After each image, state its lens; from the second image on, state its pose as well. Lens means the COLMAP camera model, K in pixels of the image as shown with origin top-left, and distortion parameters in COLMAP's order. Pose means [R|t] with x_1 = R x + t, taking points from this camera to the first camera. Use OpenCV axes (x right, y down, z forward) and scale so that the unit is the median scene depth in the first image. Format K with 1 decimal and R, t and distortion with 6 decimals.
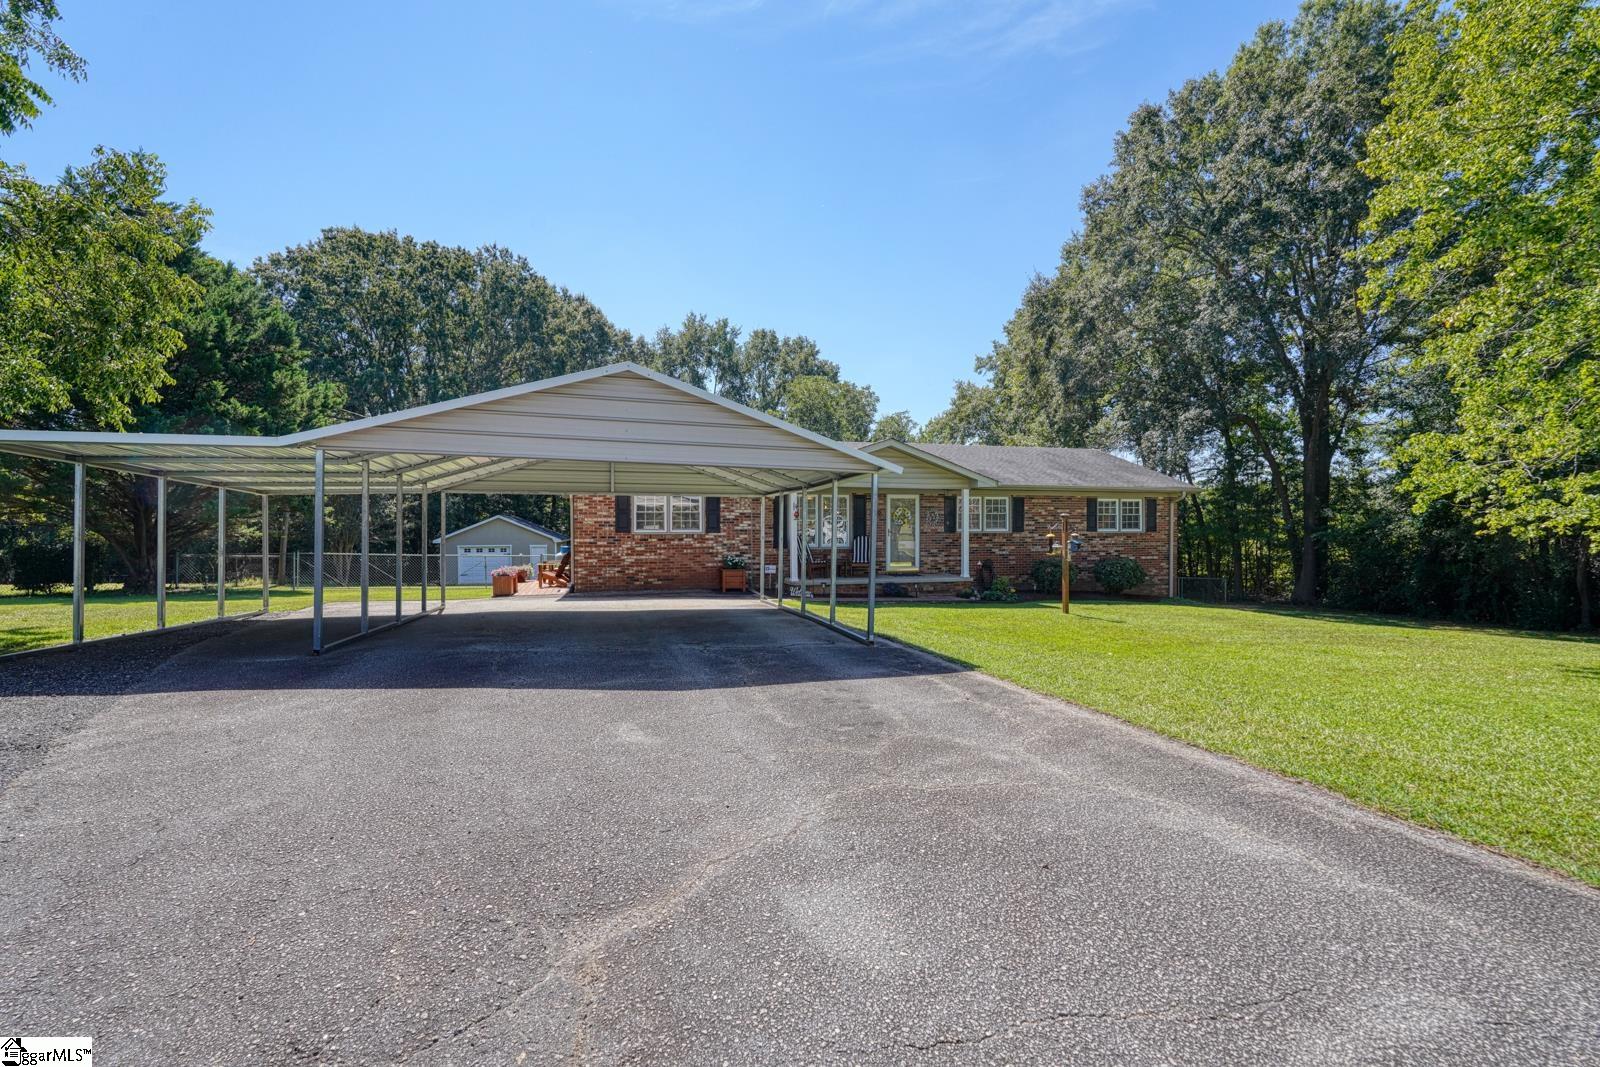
lens RADIAL K [[700.6, 0, 798.4], [0, 700.6, 535.5], [0, 0, 1]] dist [-0.016684, 0.006860]
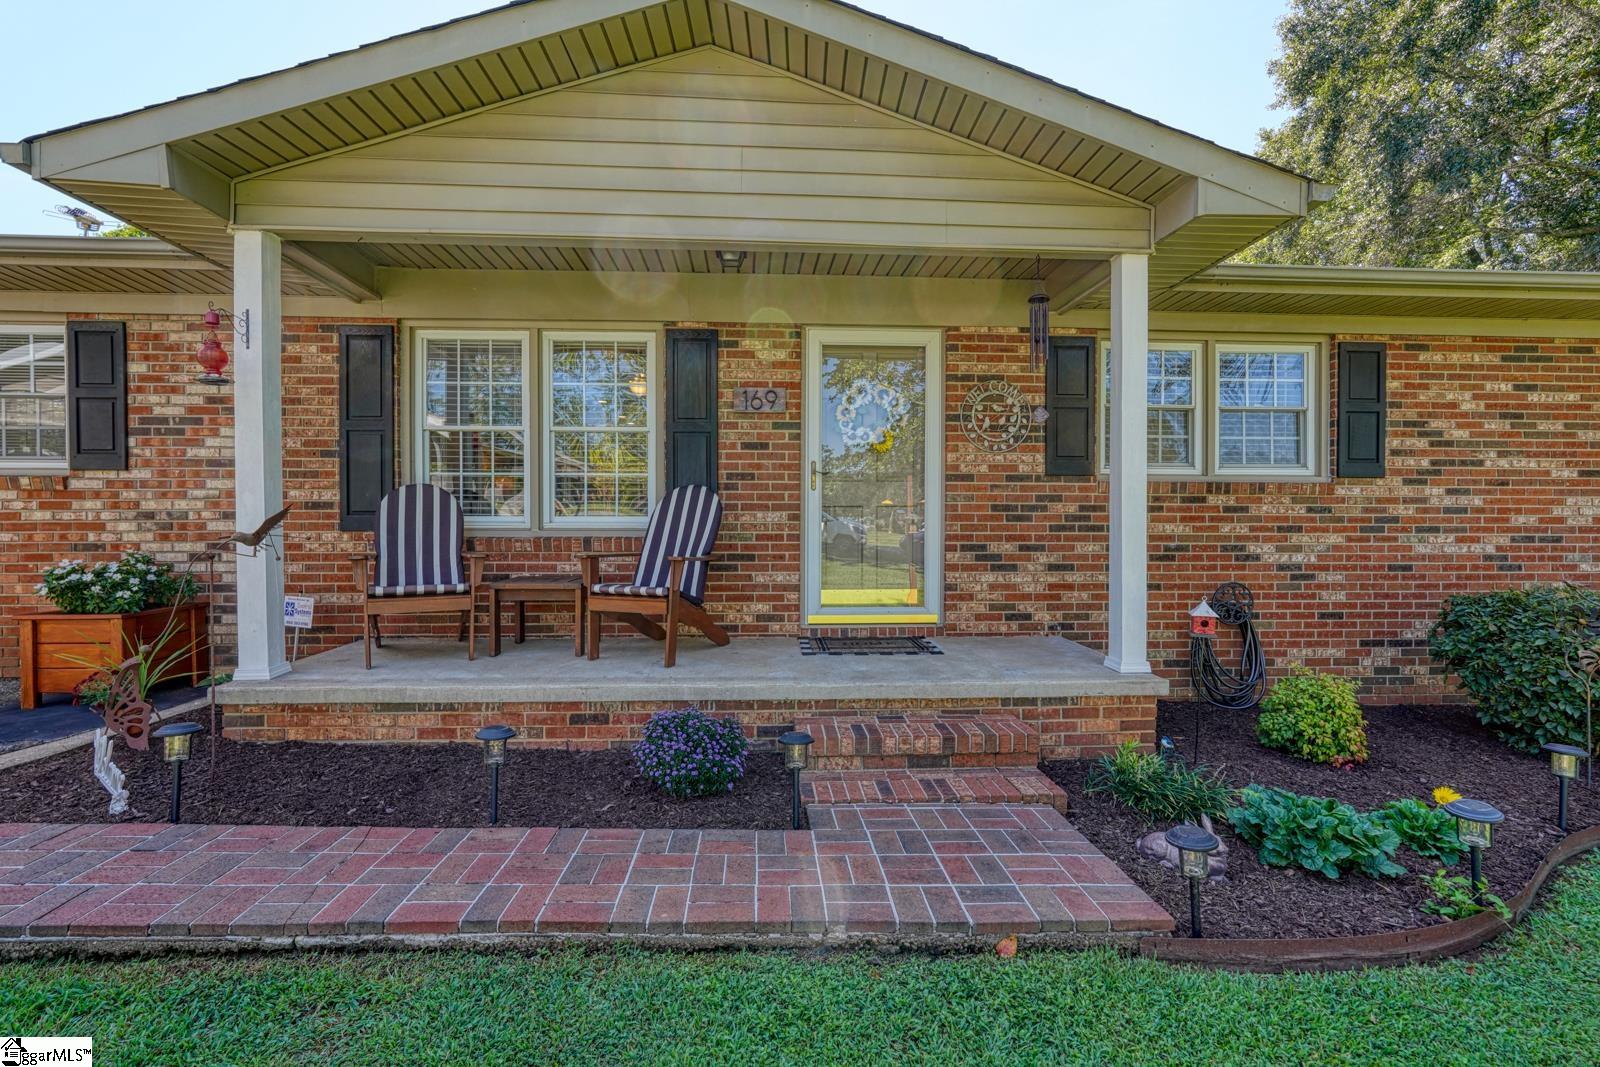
lens RADIAL K [[700.6, 0, 795.6], [0, 700.6, 534.7], [0, 0, 1]] dist [-0.016684, 0.006860]
pose [[0.972904, 0.007092, -0.231100, 0.162526], [-0.006485, 0.999973, 0.003389, 0.015101], [0.231118, -0.001799, 0.972924, 0.662958]]
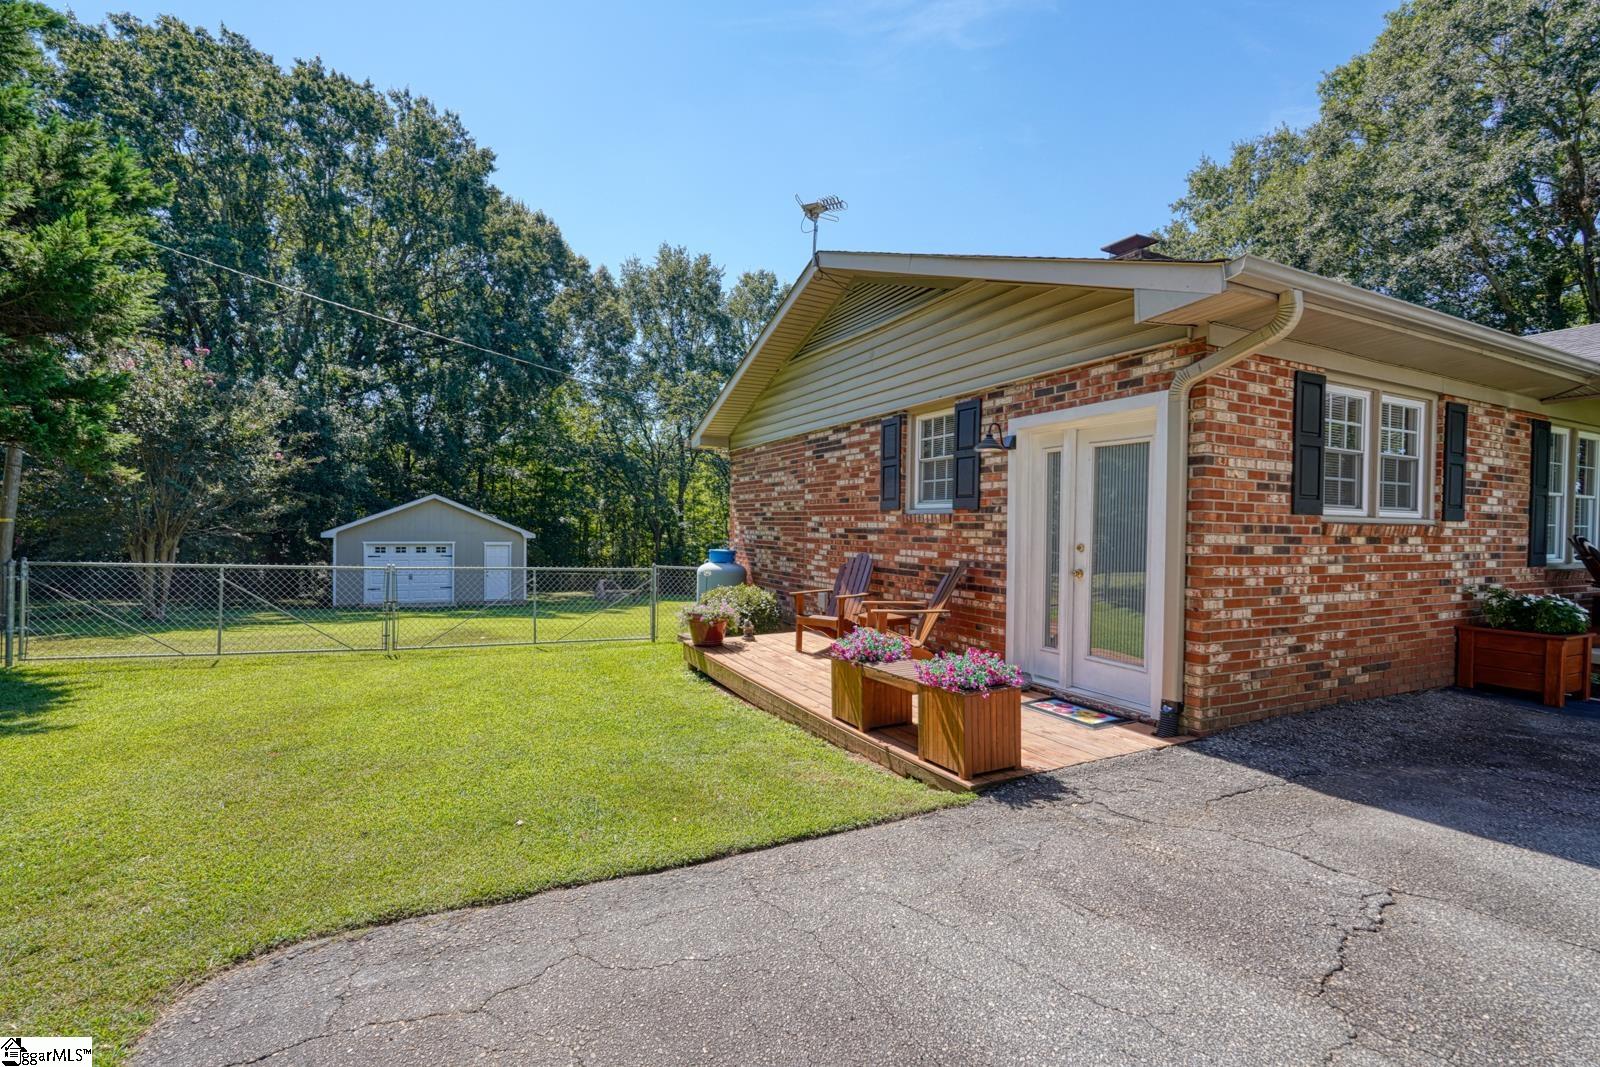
lens RADIAL K [[700.6, 0, 798.6], [0, 700.6, 544.2], [0, 0, 1]] dist [-0.016684, 0.006860]
pose [[0.984128, 0.010159, 0.177168, -0.404585], [-0.012720, 0.999830, 0.013327, 0.005713], [-0.177002, -0.015369, 0.984090, 0.599096]]
